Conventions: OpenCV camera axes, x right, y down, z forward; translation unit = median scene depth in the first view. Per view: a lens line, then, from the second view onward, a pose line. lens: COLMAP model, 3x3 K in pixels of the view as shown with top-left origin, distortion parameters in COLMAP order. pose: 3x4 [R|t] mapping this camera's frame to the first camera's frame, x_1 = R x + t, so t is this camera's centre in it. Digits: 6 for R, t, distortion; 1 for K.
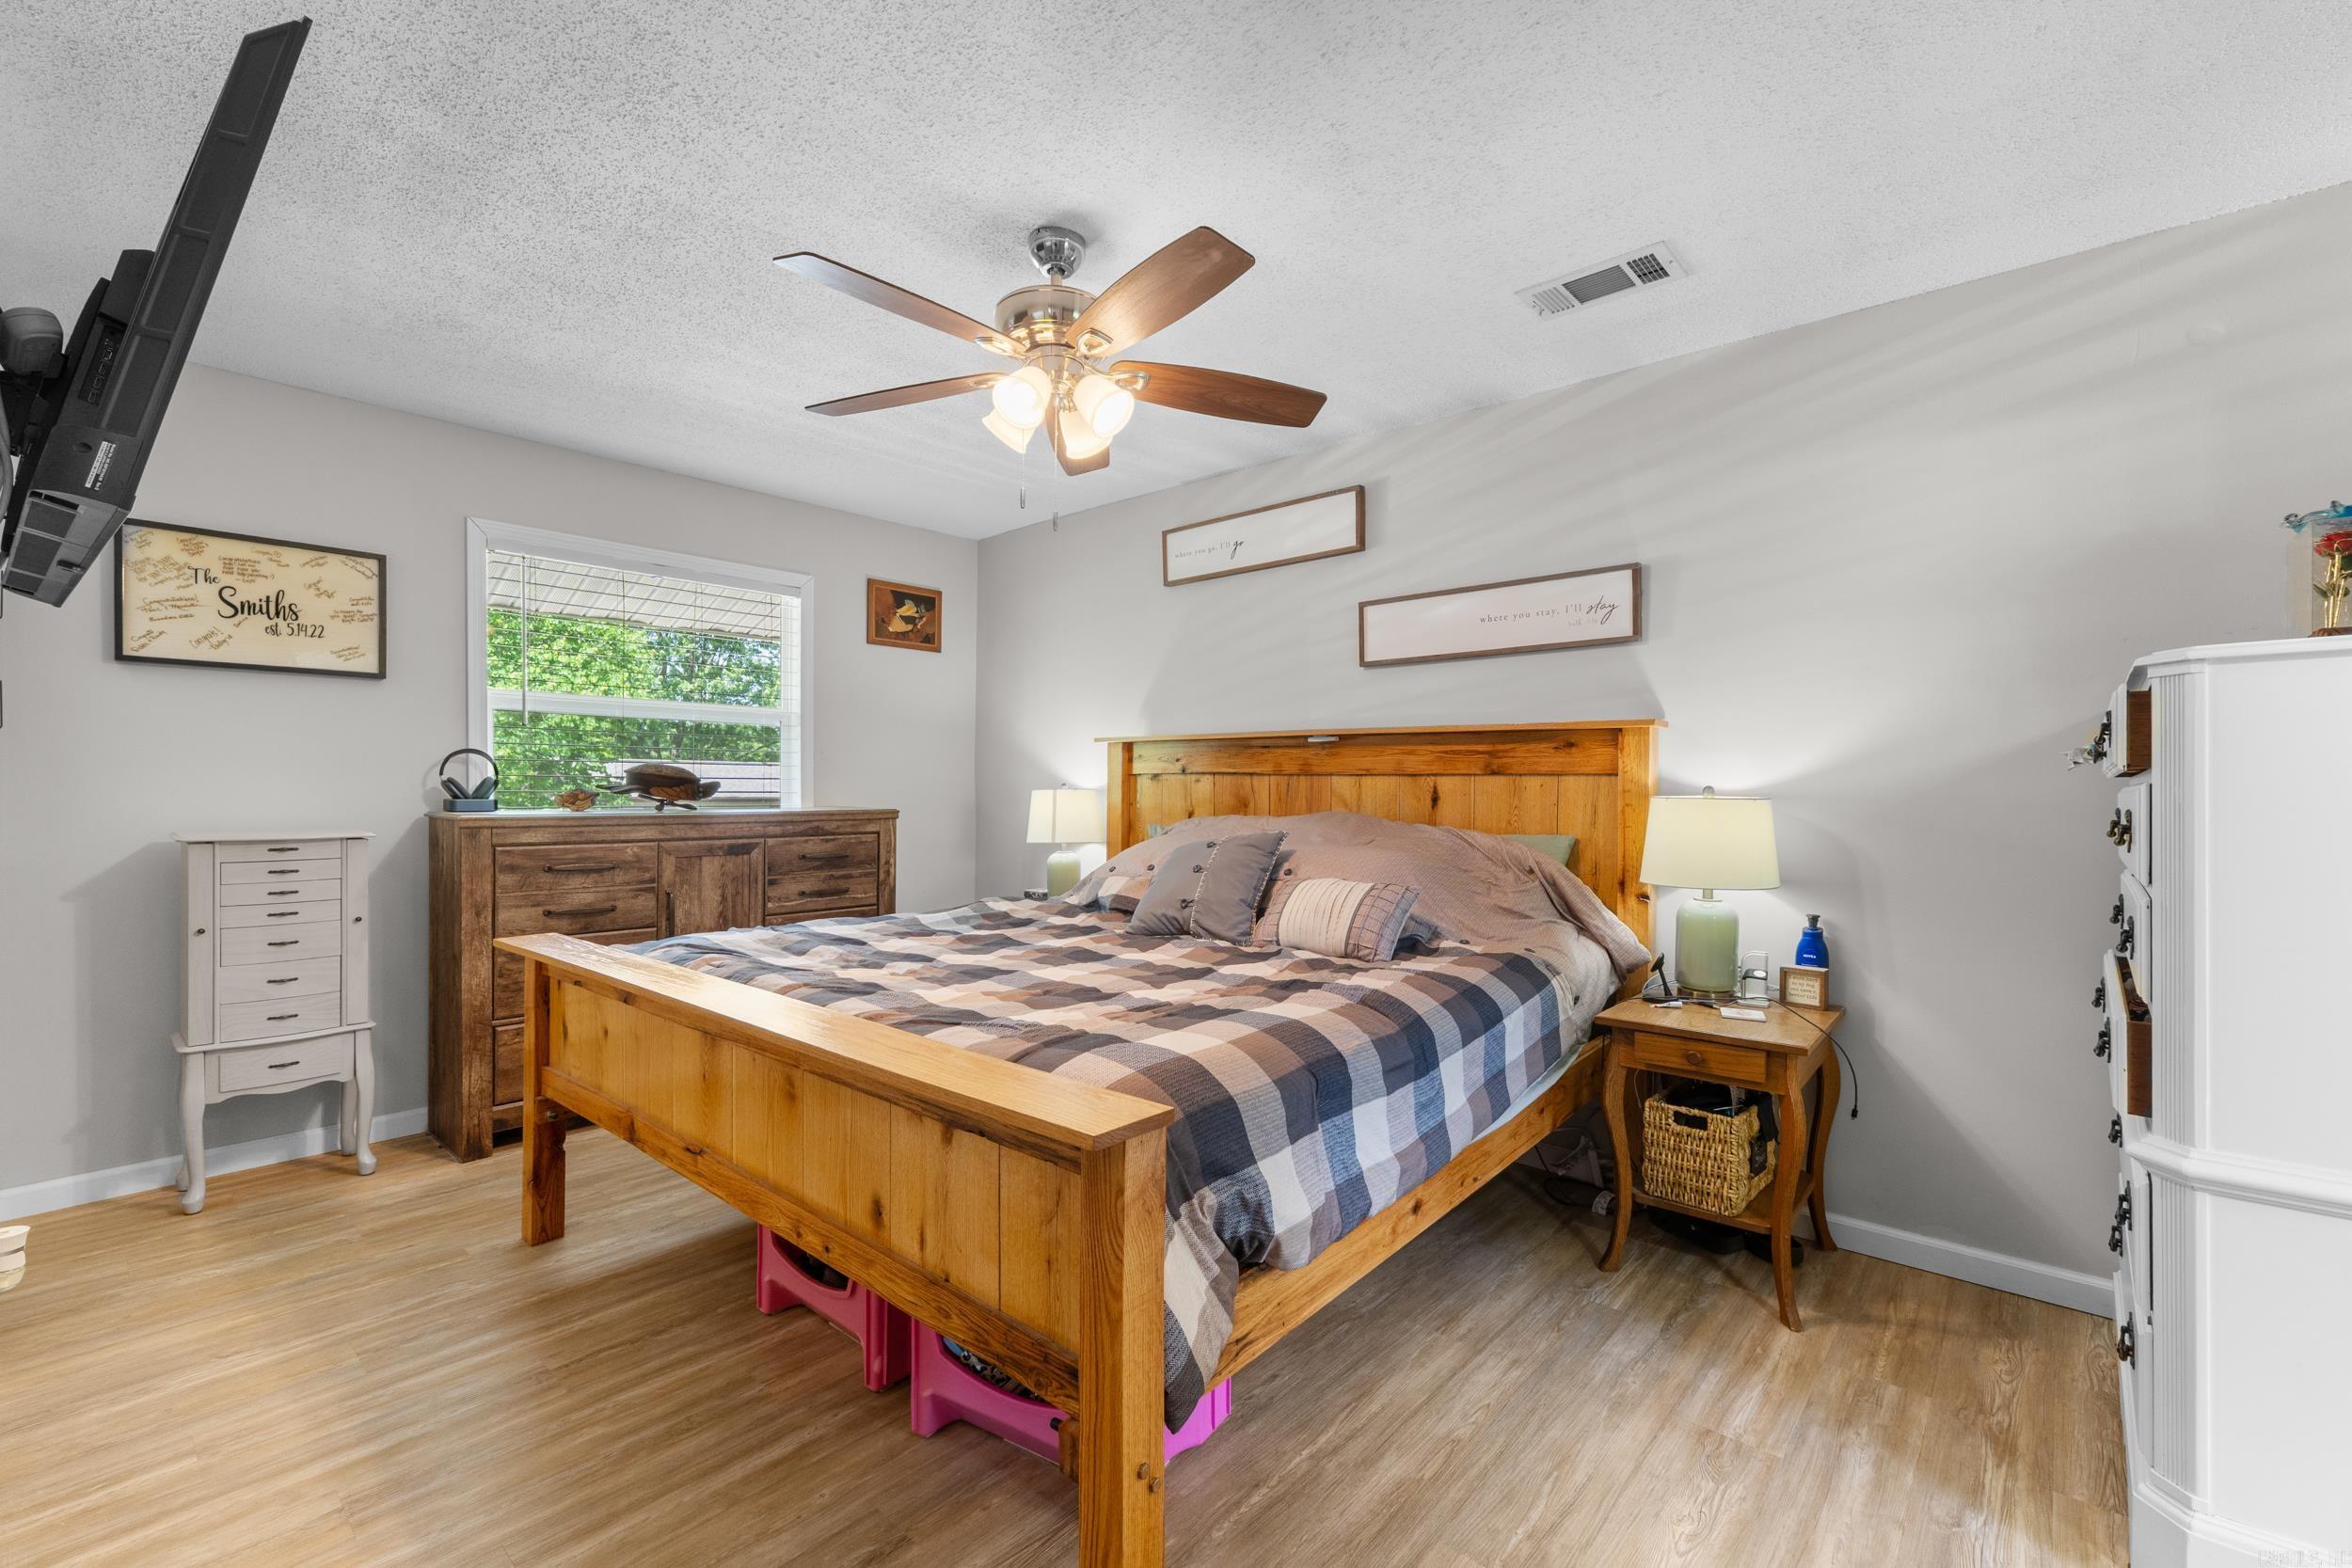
lens RADIAL K [[992.1, 0, 1188.8], [0, 992.1, 824.5], [0, 0, 1]] dist [0.002390, 0.000087]
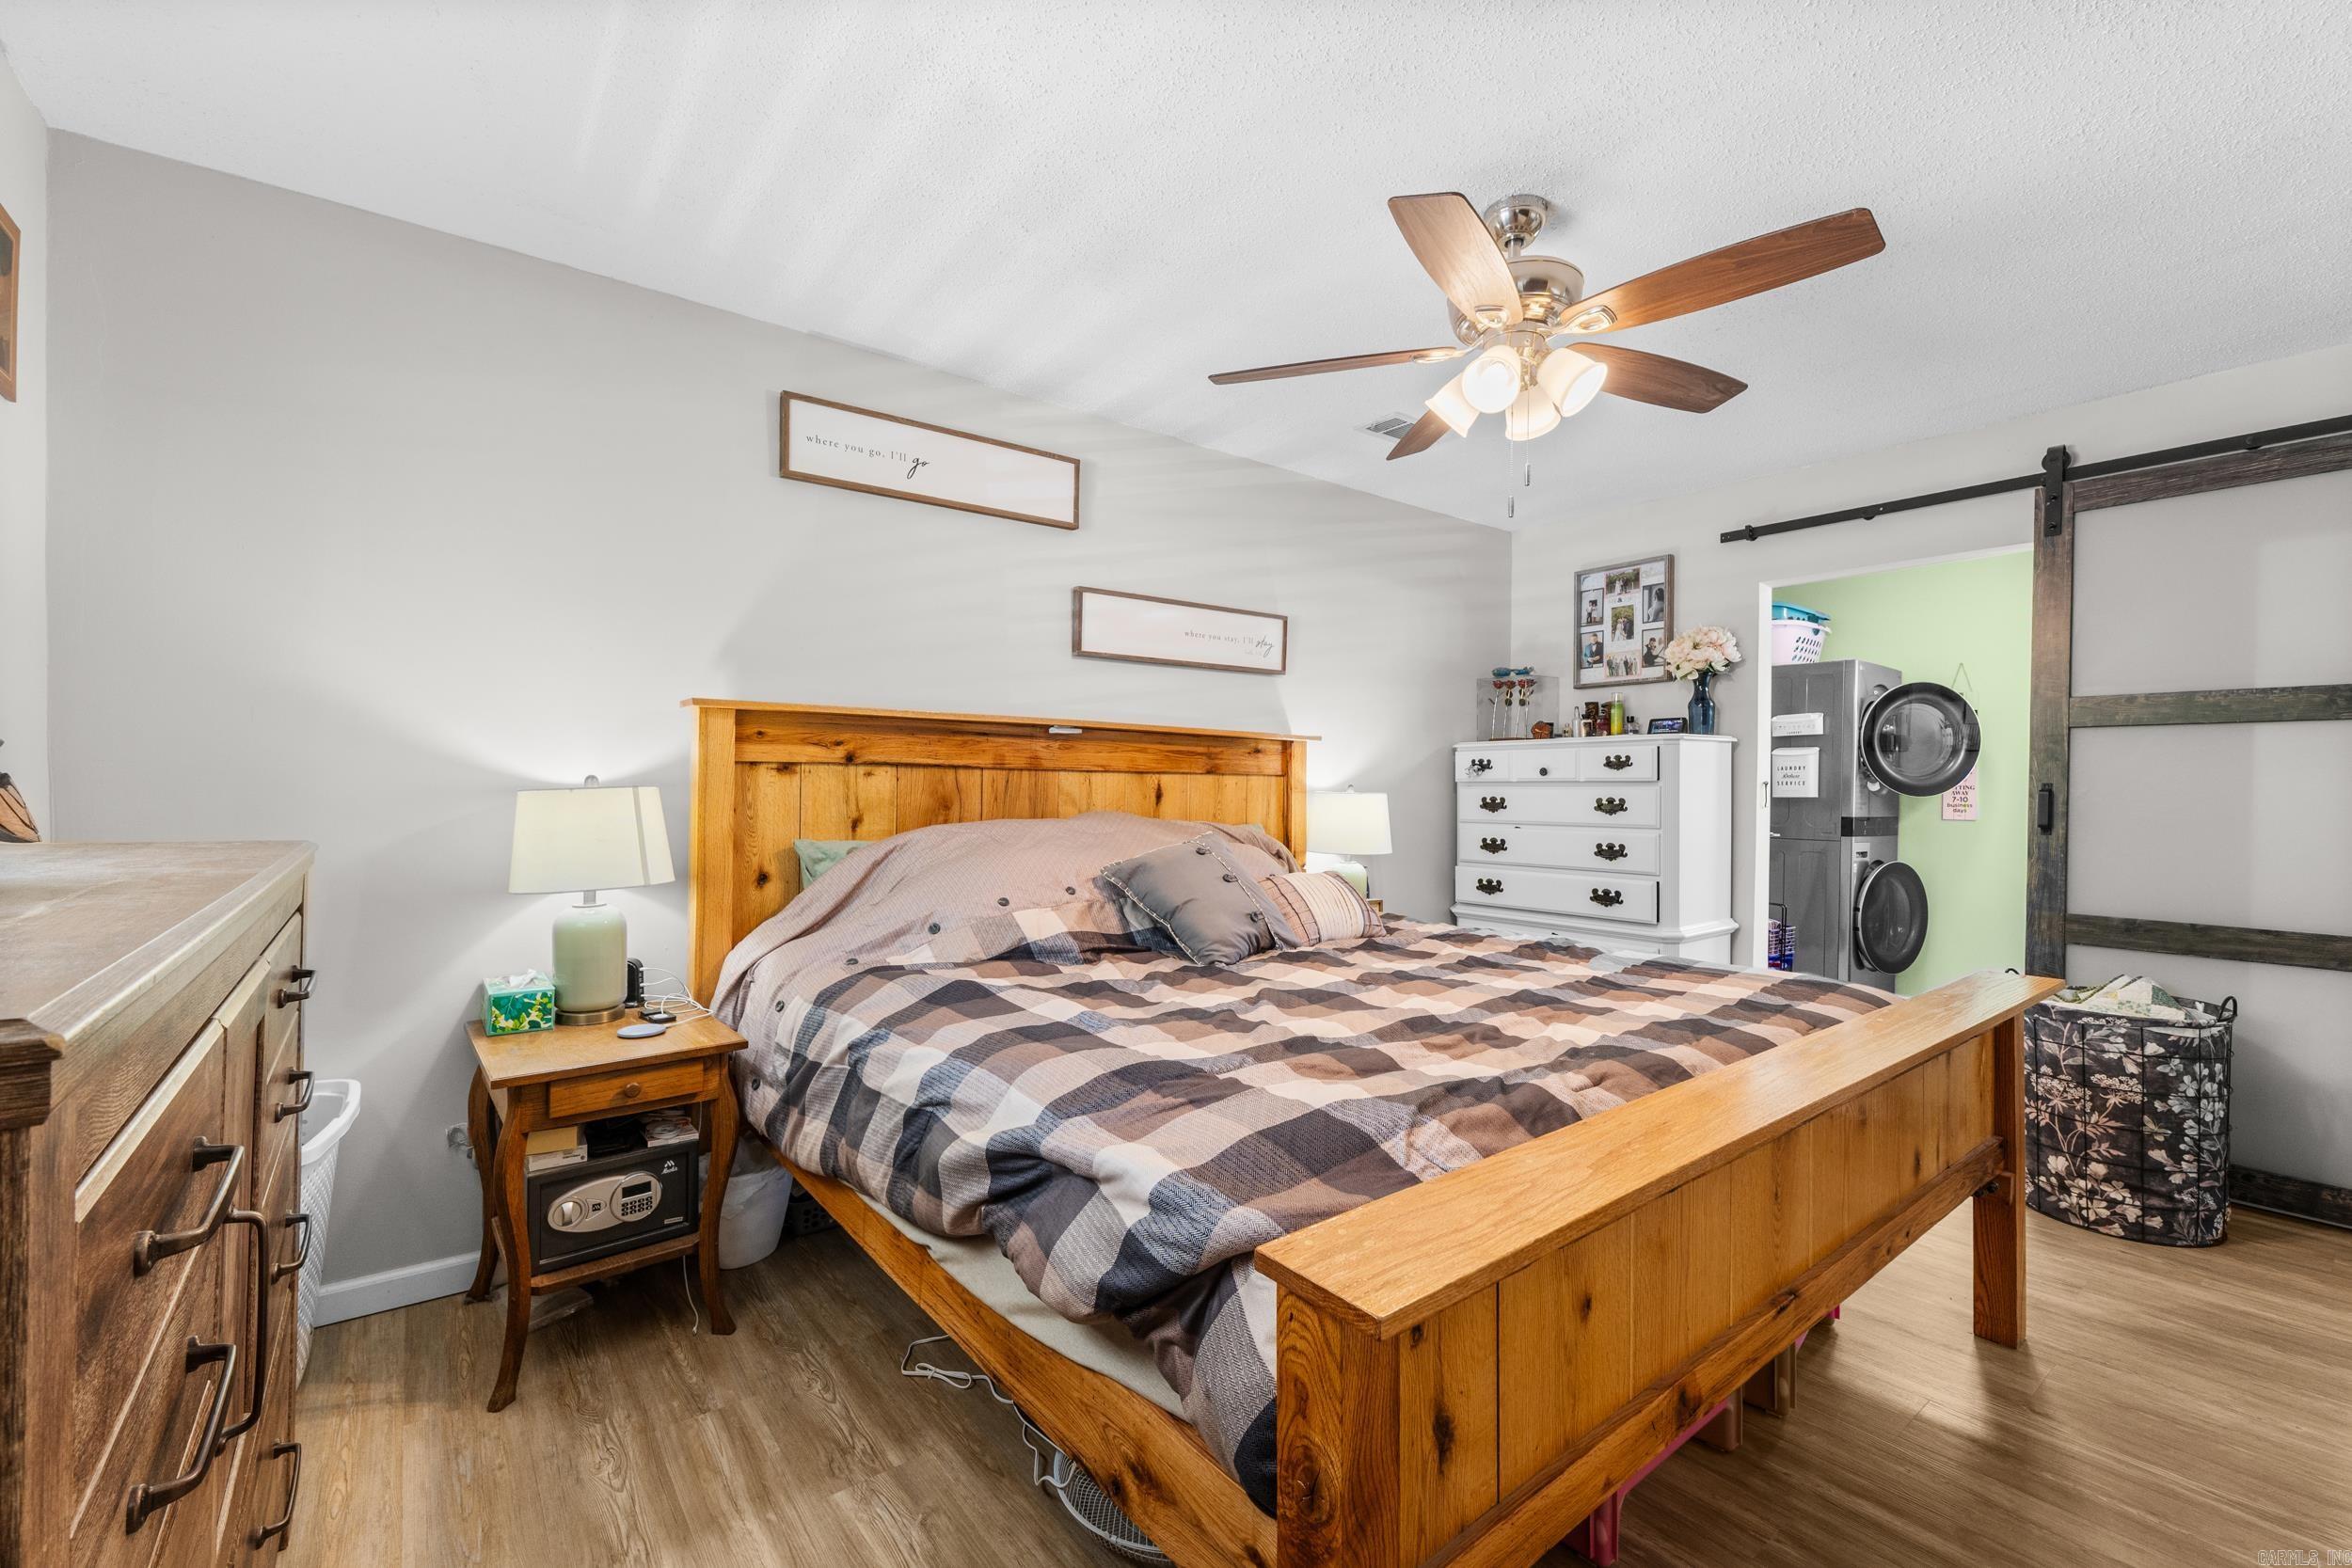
lens RADIAL K [[992.1, 0, 1202.3], [0, 992.1, 798.5], [0, 0, 1]] dist [0.002390, 0.000087]
pose [[0.169530, -0.015777, 0.985399, -0.874926], [0.034156, 0.999365, 0.010124, -0.036146], [-0.984933, 0.031941, 0.169961, 0.880302]]
